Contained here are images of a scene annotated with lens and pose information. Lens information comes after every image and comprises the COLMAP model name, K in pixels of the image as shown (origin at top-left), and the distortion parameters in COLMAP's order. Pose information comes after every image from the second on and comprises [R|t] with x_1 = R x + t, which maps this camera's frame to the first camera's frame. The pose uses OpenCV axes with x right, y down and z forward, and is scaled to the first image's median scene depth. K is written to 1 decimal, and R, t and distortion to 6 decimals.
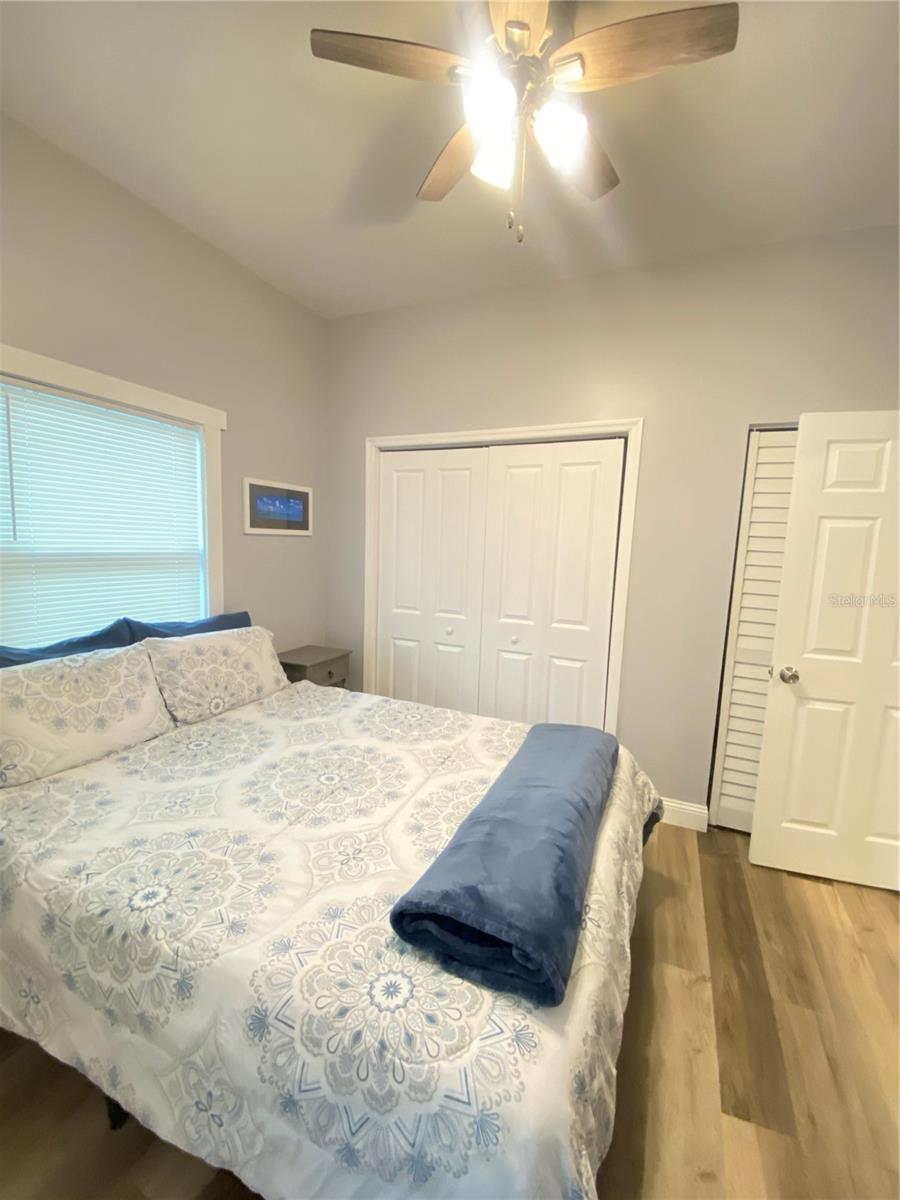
lens RADIAL K [[488.4, 0, 449.9], [0, 488.4, 597.5], [0, 0, 1]] dist [0.034047, -0.028180]
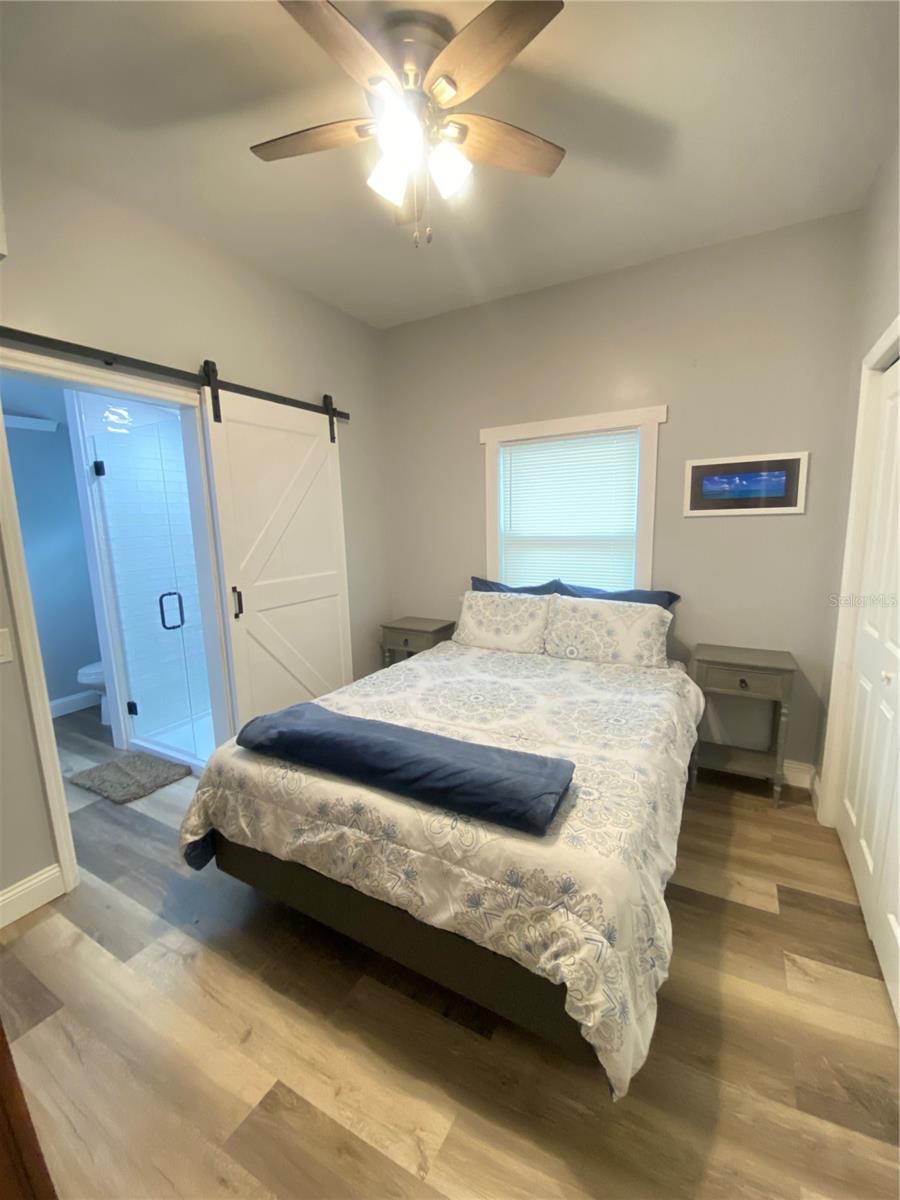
lens RADIAL K [[488.4, 0, 449.9], [0, 488.4, 597.5], [0, 0, 1]] dist [0.034047, -0.028180]
pose [[-0.113658, 0.118194, -0.986464, 0.867305], [-0.093922, 0.987174, 0.129100, -0.064585], [0.989071, 0.107324, -0.101099, 0.825814]]
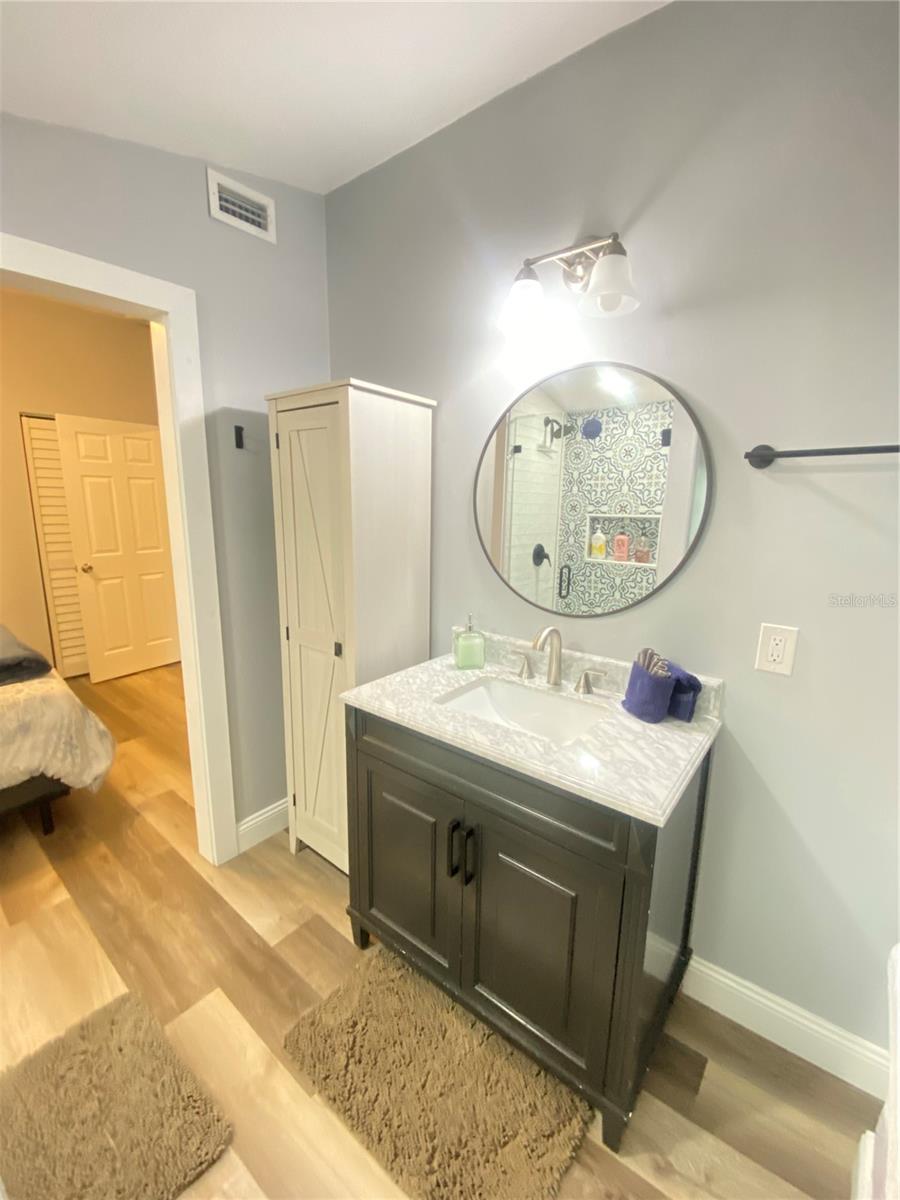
lens RADIAL K [[488.4, 0, 449.9], [0, 488.4, 597.5], [0, 0, 1]] dist [0.034047, -0.028180]
pose [[0.266513, -0.221731, 0.937980, -0.652001], [0.112452, 0.973685, 0.198220, 0.060554], [-0.957249, 0.052649, 0.284434, -0.742531]]
